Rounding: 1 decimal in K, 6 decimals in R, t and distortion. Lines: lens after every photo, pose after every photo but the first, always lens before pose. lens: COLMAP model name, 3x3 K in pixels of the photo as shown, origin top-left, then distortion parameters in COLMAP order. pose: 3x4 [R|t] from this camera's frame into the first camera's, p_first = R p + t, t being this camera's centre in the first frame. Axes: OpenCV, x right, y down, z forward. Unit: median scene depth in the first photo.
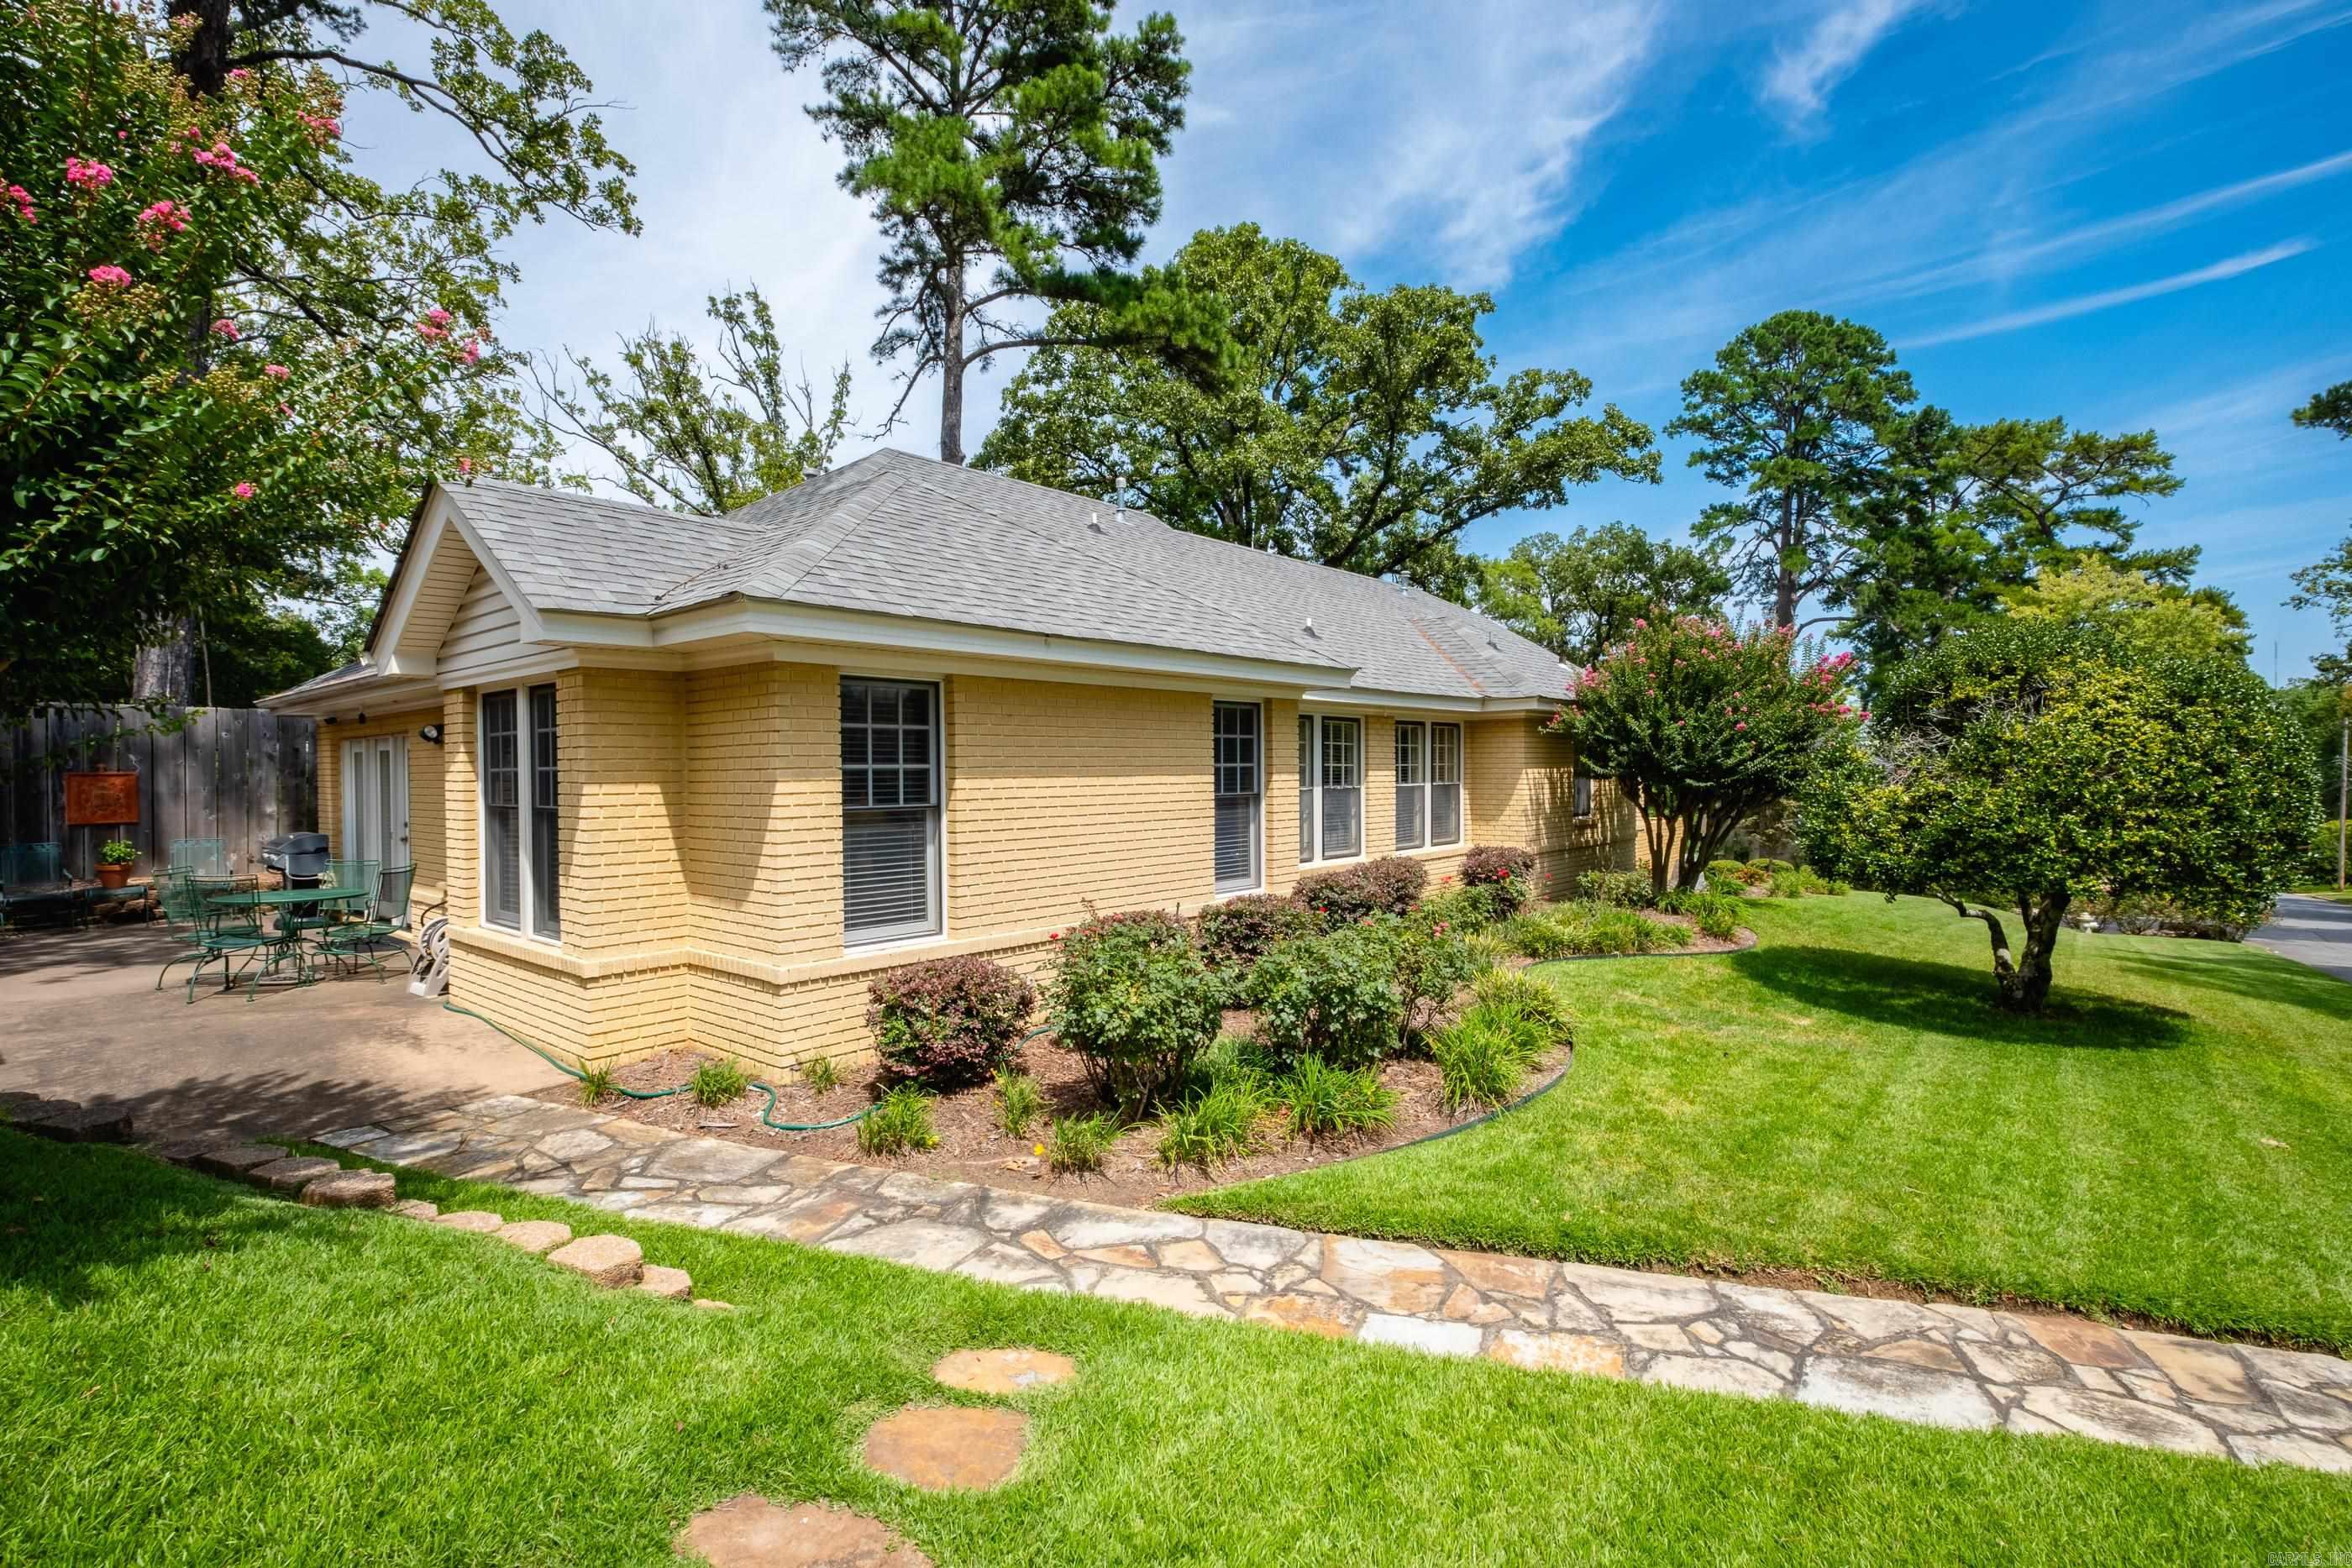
lens RADIAL K [[1093.1, 0, 1176.0], [0, 1093.1, 784.0], [0, 0, 1]] dist [0.004369, -0.018295]
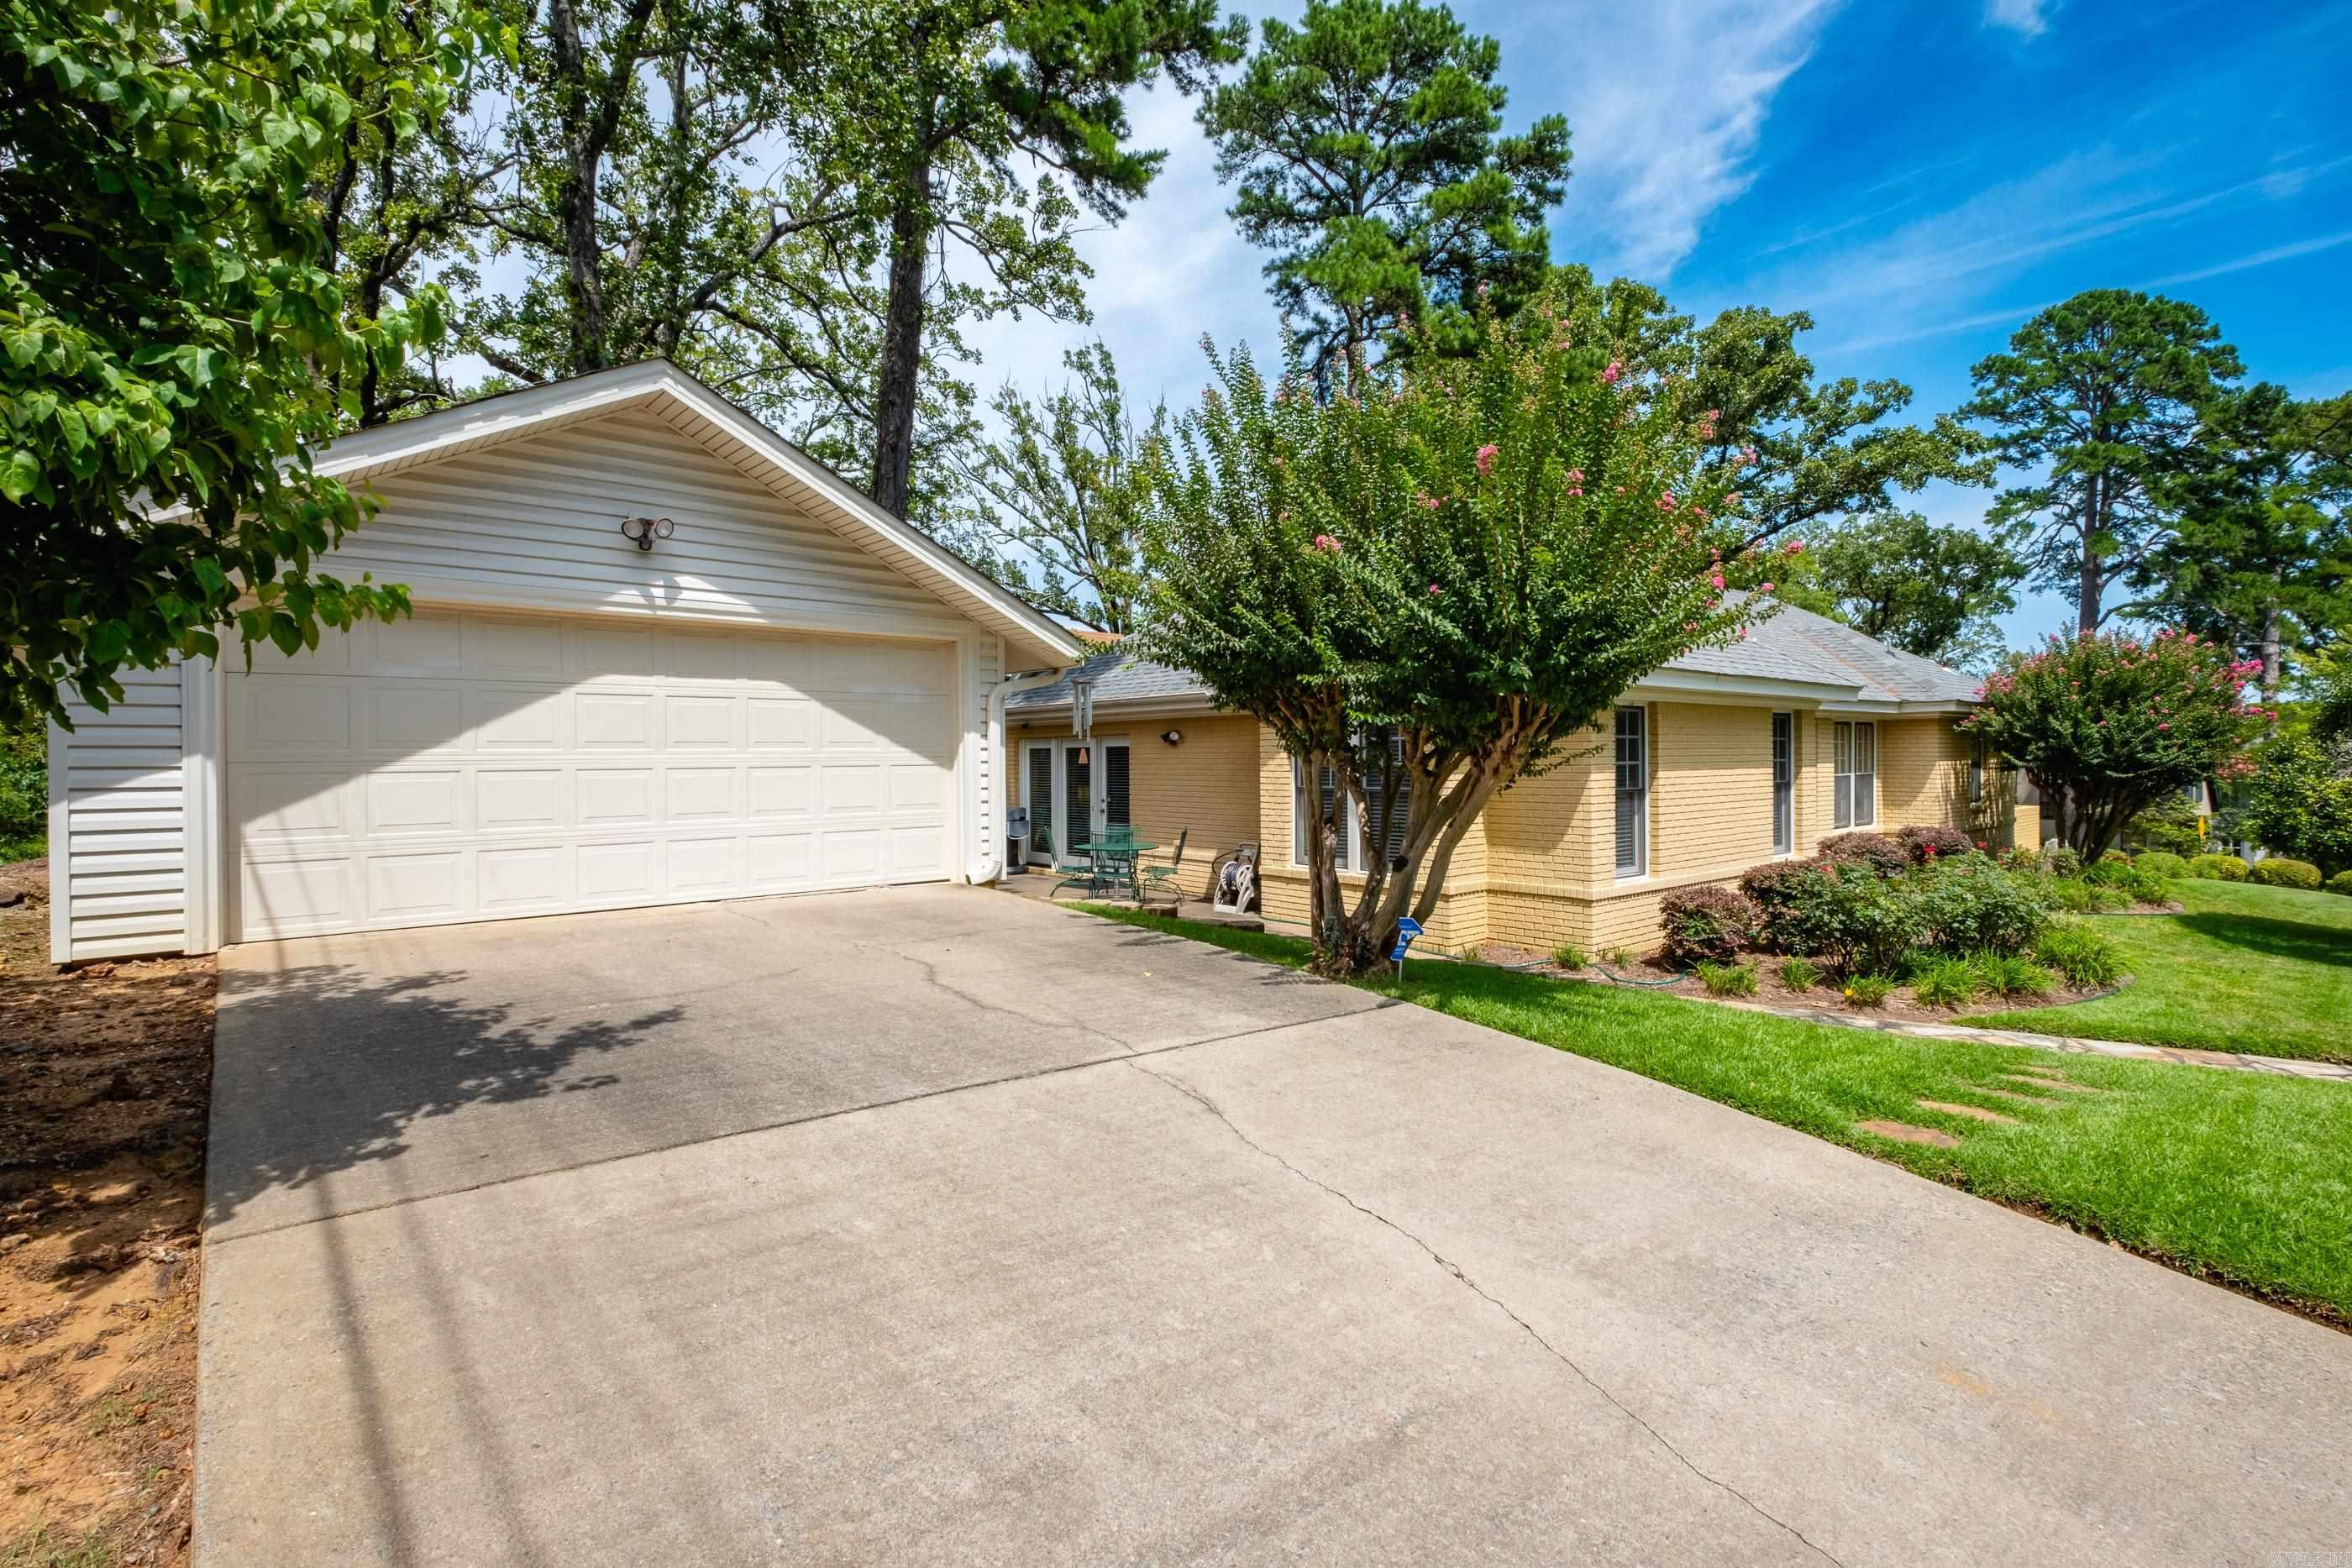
lens RADIAL K [[1090.6, 0, 1169.0], [0, 1090.6, 760.8], [0, 0, 1]] dist [-0.002772, -0.005780]
pose [[0.986408, 0.001603, -0.164306, -0.125545], [-0.003055, 0.999958, -0.008584, -0.000773], [0.164285, 0.008969, 0.986372, -0.117869]]
